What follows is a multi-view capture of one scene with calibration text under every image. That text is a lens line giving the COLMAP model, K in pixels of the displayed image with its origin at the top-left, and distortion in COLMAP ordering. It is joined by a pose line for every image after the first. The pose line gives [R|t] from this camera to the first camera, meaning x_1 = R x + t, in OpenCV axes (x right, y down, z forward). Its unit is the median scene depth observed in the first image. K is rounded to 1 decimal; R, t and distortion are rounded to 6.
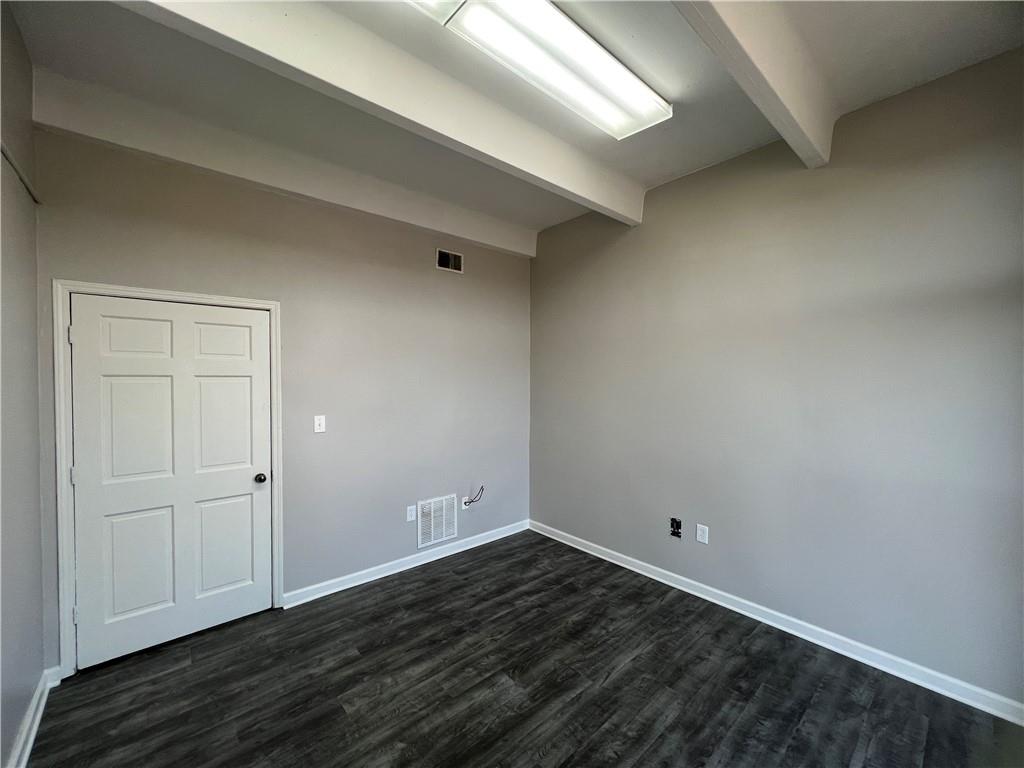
lens RADIAL K [[410.7, 0, 513.6], [0, 410.7, 386.2], [0, 0, 1]] dist [0.000224, 0.000250]
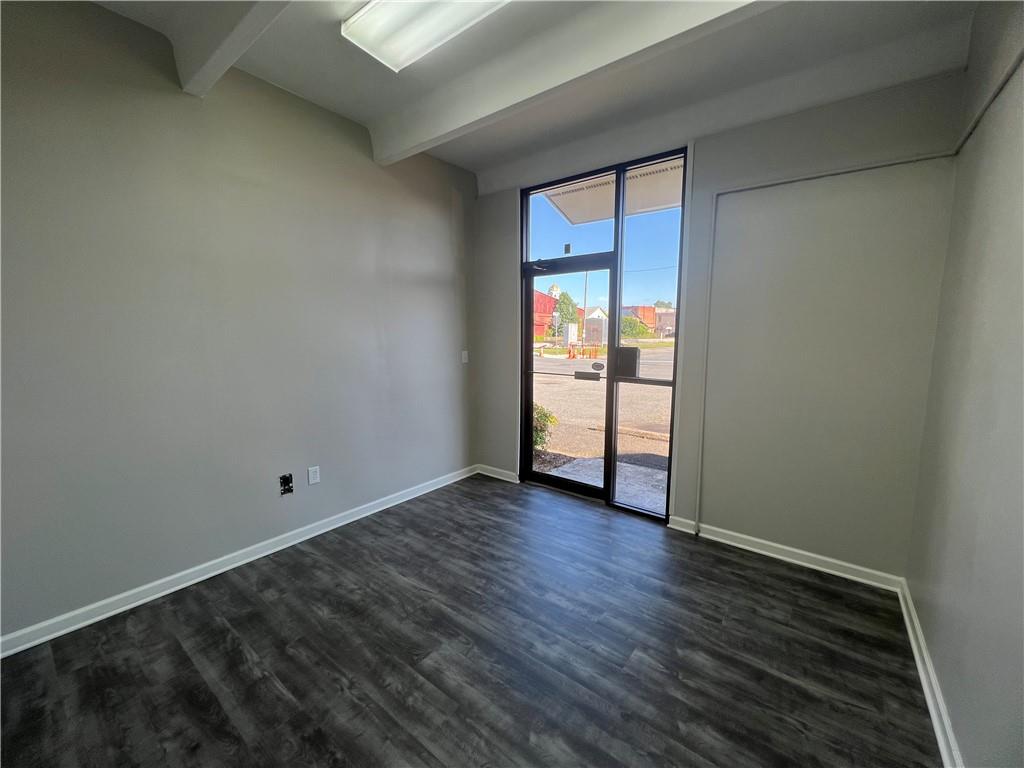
lens RADIAL K [[410.7, 0, 513.6], [0, 410.7, 386.2], [0, 0, 1]] dist [0.000224, 0.000250]
pose [[-0.193829, -0.124495, 0.973104, -0.758658], [0.015785, 0.991391, 0.129979, 0.018010], [-0.980908, 0.040554, -0.190195, 0.874751]]
